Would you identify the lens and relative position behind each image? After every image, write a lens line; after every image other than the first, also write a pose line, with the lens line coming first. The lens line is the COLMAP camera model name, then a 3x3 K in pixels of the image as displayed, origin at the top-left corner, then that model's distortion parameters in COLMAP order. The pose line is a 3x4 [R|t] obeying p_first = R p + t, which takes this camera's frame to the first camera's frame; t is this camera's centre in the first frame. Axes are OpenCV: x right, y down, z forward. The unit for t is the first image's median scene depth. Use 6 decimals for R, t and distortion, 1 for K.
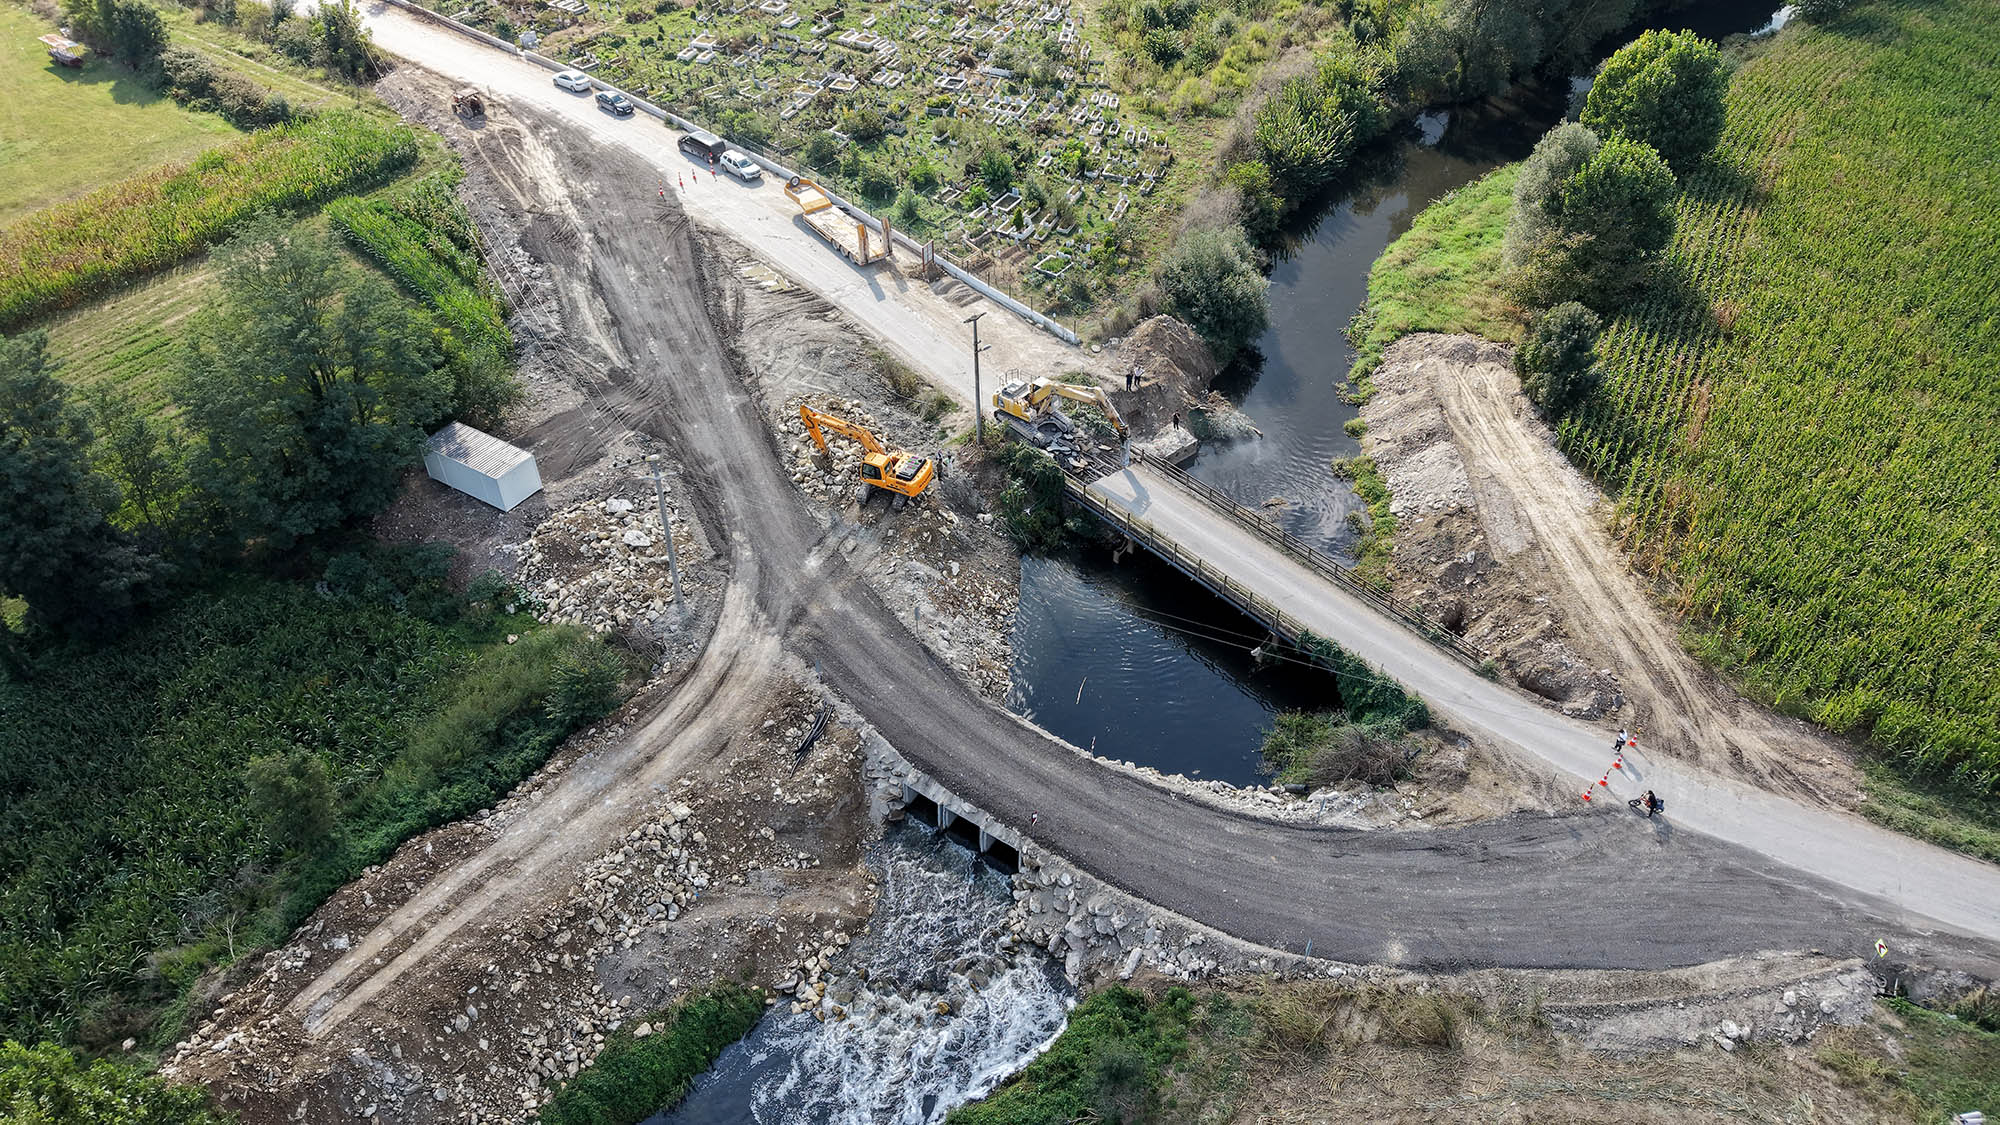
lens RADIAL K [[1333.9, 0, 1000.0], [0, 1333.9, 562.5], [0, 0, 1]] dist [0.036933, -0.045524]
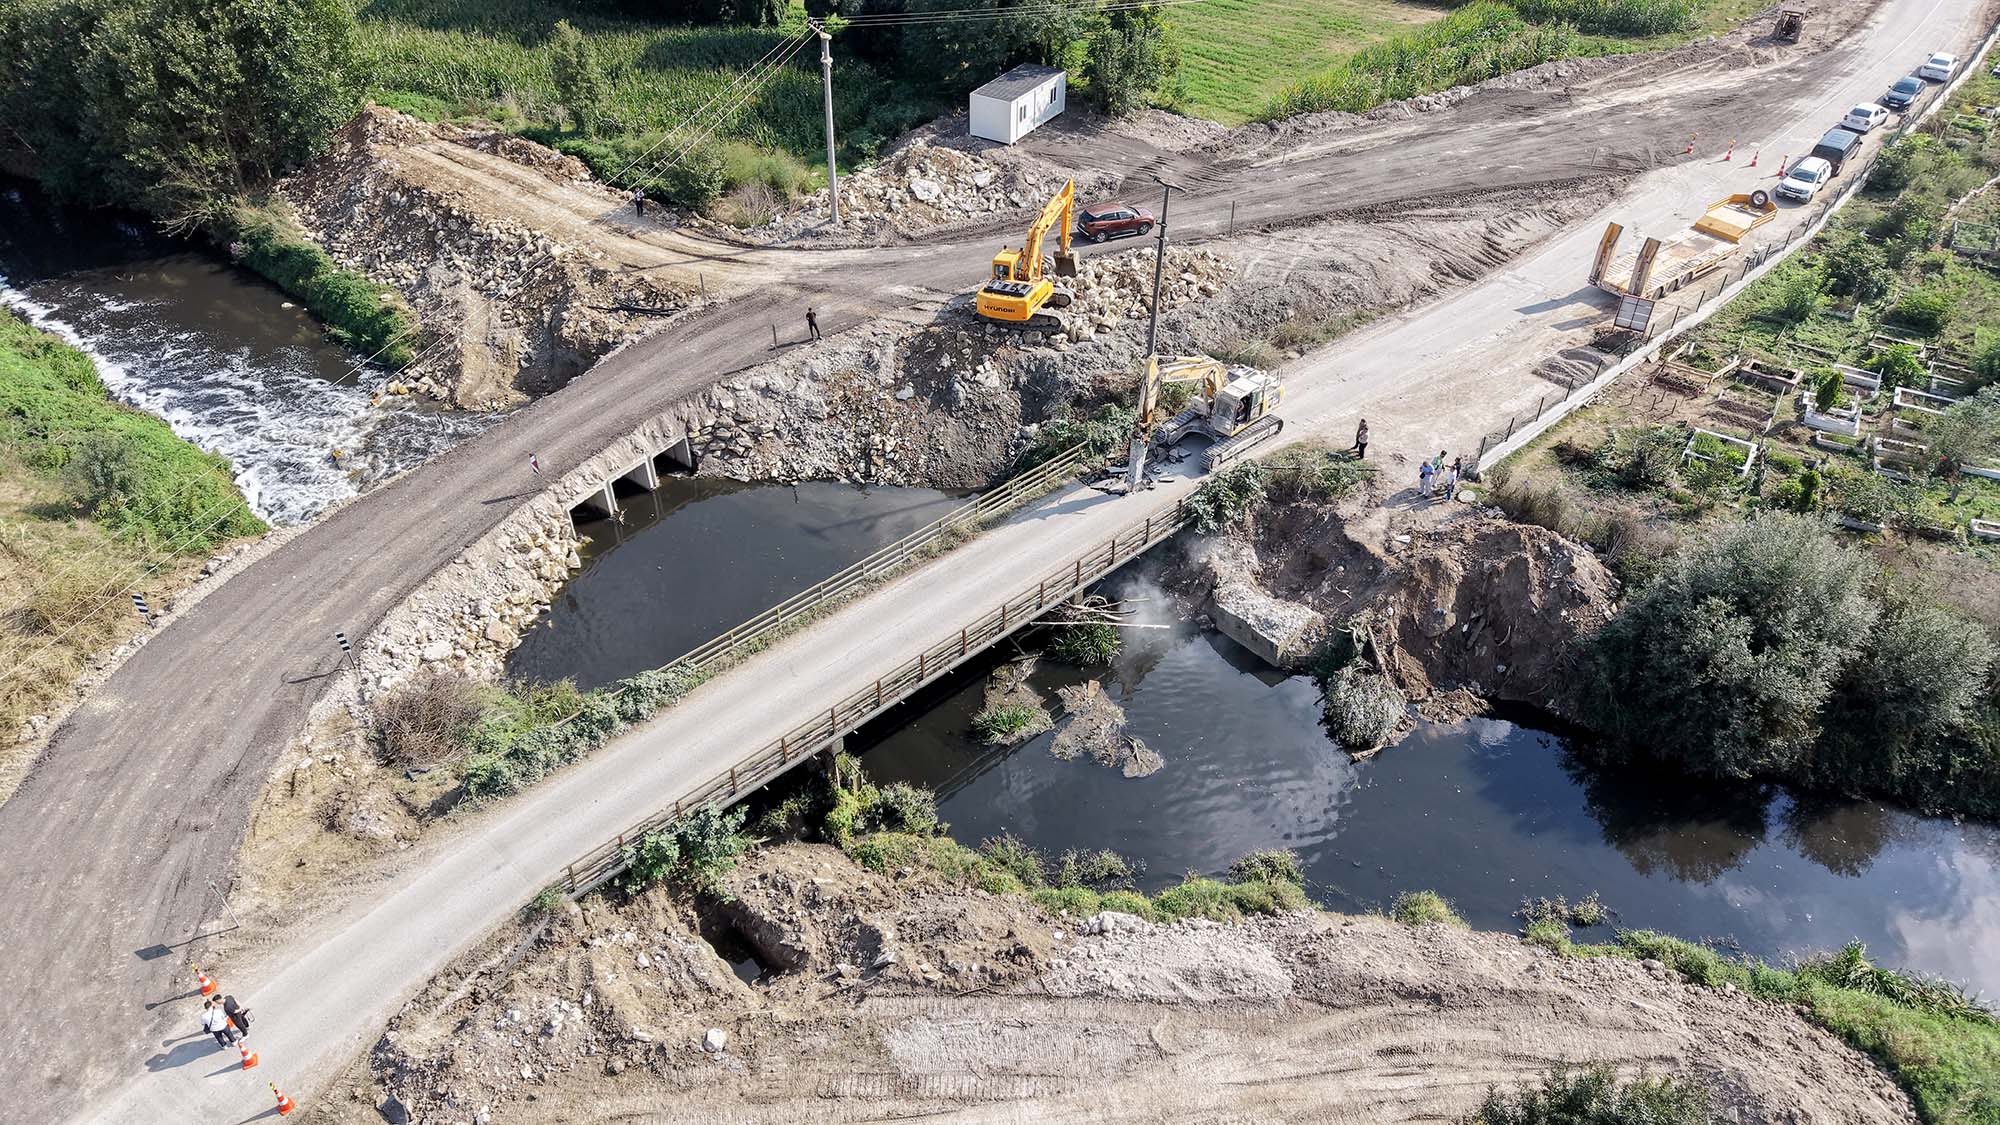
lens RADIAL K [[1333.9, 0, 1000.0], [0, 1333.9, 562.5], [0, 0, 1]] dist [0.036933, -0.045524]
pose [[0.012186, 0.620200, -0.784349, 0.703195], [-0.662863, 0.592294, 0.458040, -0.363931], [0.748642, 0.514334, 0.418325, 0.849067]]
